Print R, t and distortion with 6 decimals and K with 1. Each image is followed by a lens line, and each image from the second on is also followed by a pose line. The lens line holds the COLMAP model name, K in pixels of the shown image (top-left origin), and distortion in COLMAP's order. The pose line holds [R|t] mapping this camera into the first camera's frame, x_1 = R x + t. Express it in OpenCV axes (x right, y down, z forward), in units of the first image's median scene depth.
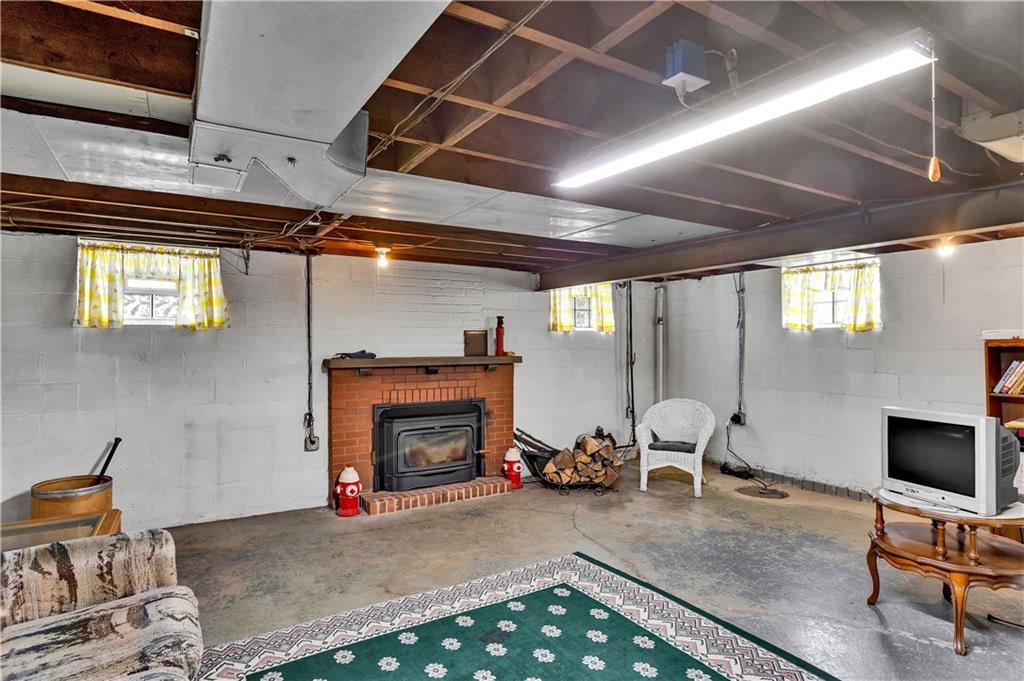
lens RADIAL K [[552.3, 0, 511.6], [0, 552.3, 339.2], [0, 0, 1]] dist [-0.006687, 0.000334]
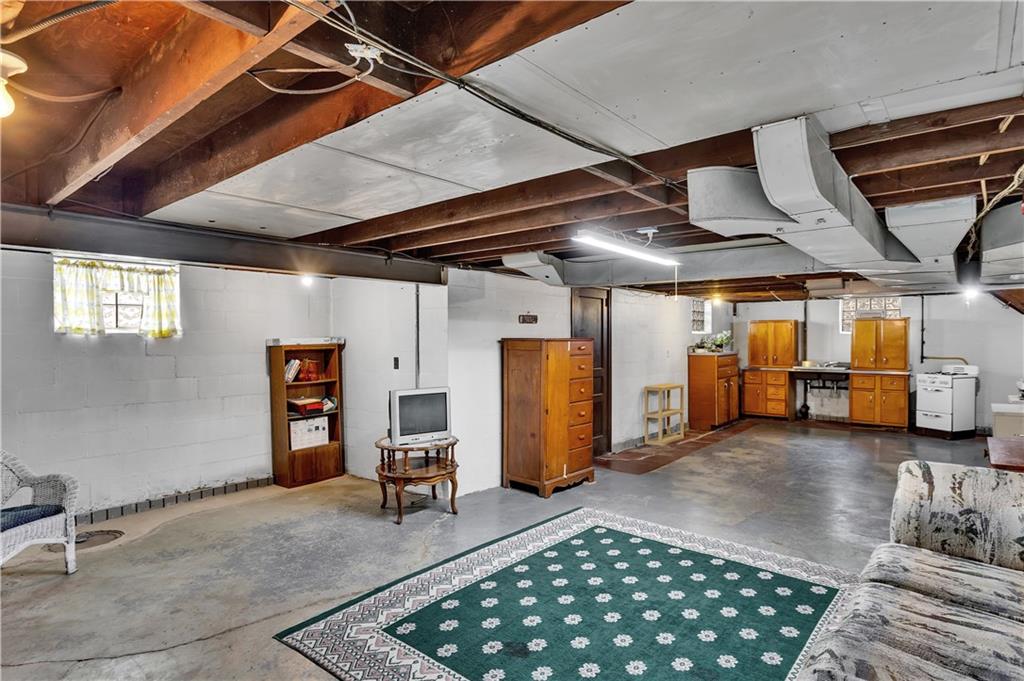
lens RADIAL K [[552.3, 0, 516.8], [0, 552.3, 338.7], [0, 0, 1]] dist [-0.006687, 0.000334]
pose [[-0.306963, 0.002730, 0.951718, -0.604990], [0.004848, 0.999987, -0.001305, -0.009063], [-0.951709, 0.004214, -0.306972, 0.811552]]
